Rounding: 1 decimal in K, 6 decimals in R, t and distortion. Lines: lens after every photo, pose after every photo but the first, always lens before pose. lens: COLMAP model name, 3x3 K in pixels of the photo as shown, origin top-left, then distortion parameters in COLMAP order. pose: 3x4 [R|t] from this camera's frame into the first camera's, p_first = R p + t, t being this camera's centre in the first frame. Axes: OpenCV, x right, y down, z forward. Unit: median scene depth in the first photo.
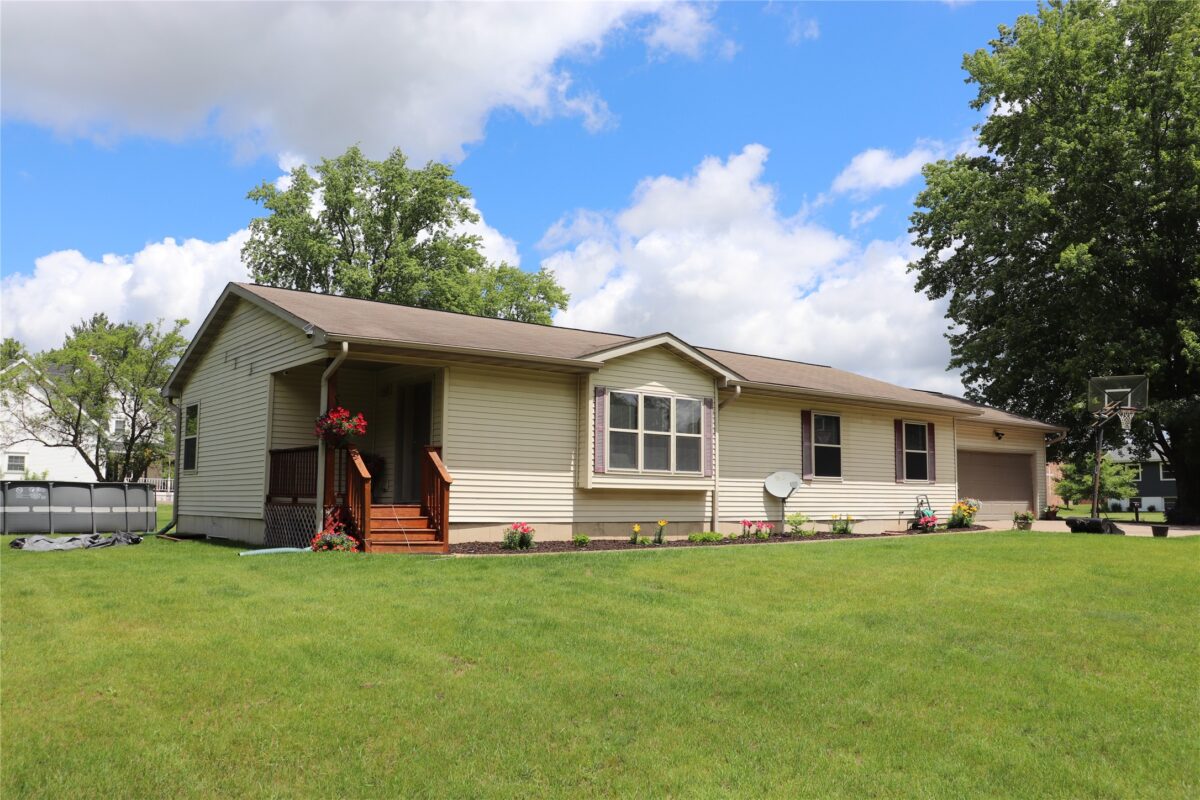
lens RADIAL K [[988.1, 0, 593.6], [0, 988.1, 402.2], [0, 0, 1]] dist [-0.159598, 0.134534]
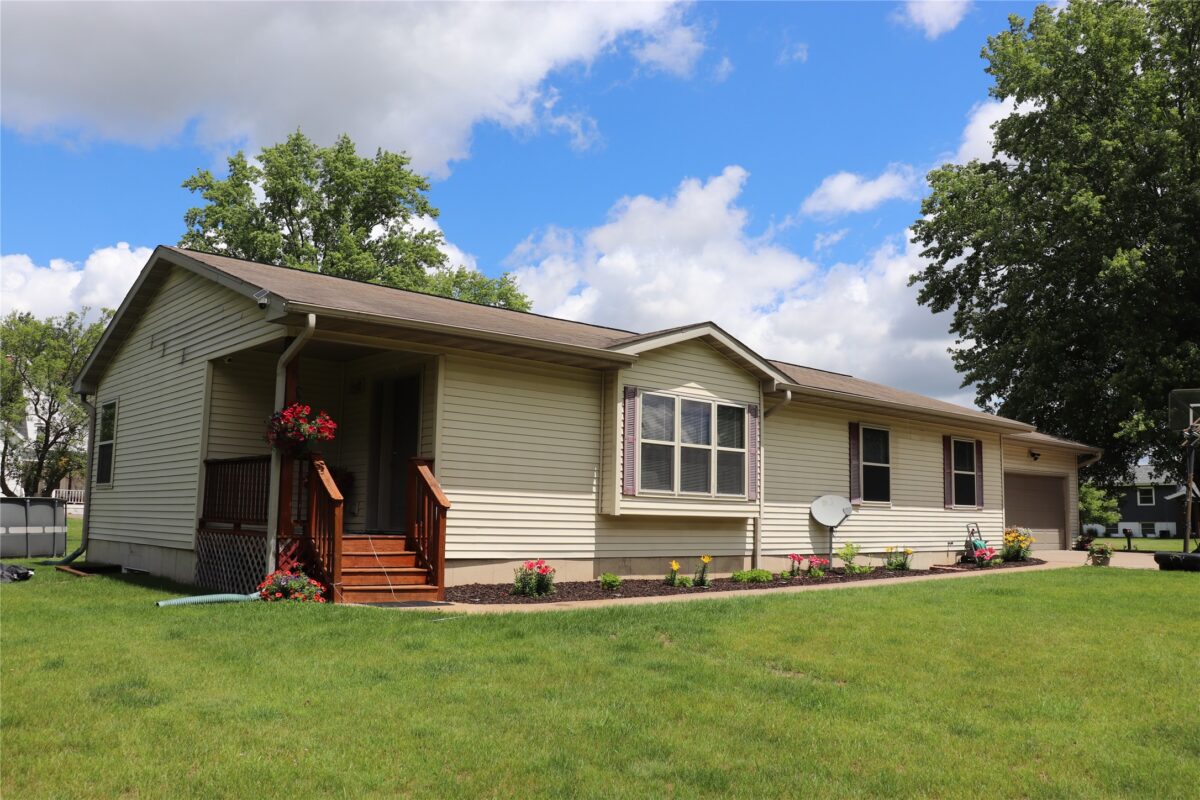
lens RADIAL K [[988.1, 0, 598.7], [0, 988.1, 401.7], [0, 0, 1]] dist [-0.159598, 0.134534]
pose [[0.997945, 0.017996, 0.061505, -0.061576], [-0.016890, 0.999687, -0.018449, 0.010567], [-0.061818, 0.017372, 0.997936, 0.191300]]
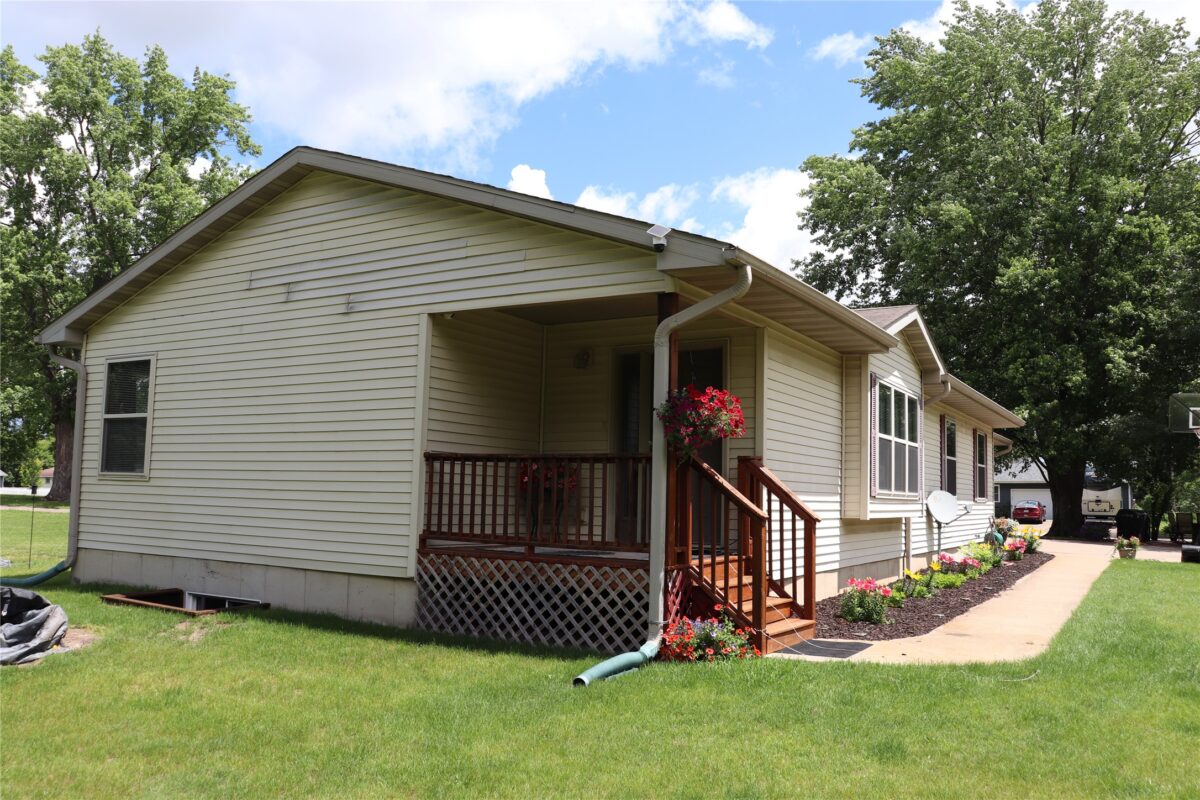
lens RADIAL K [[988.1, 0, 603.8], [0, 988.1, 398.8], [0, 0, 1]] dist [-0.159598, 0.134534]
pose [[0.926696, 0.051397, 0.372280, -0.389676], [-0.054628, 0.998505, -0.001870, 0.012554], [-0.371819, -0.018604, 0.928119, 0.388723]]
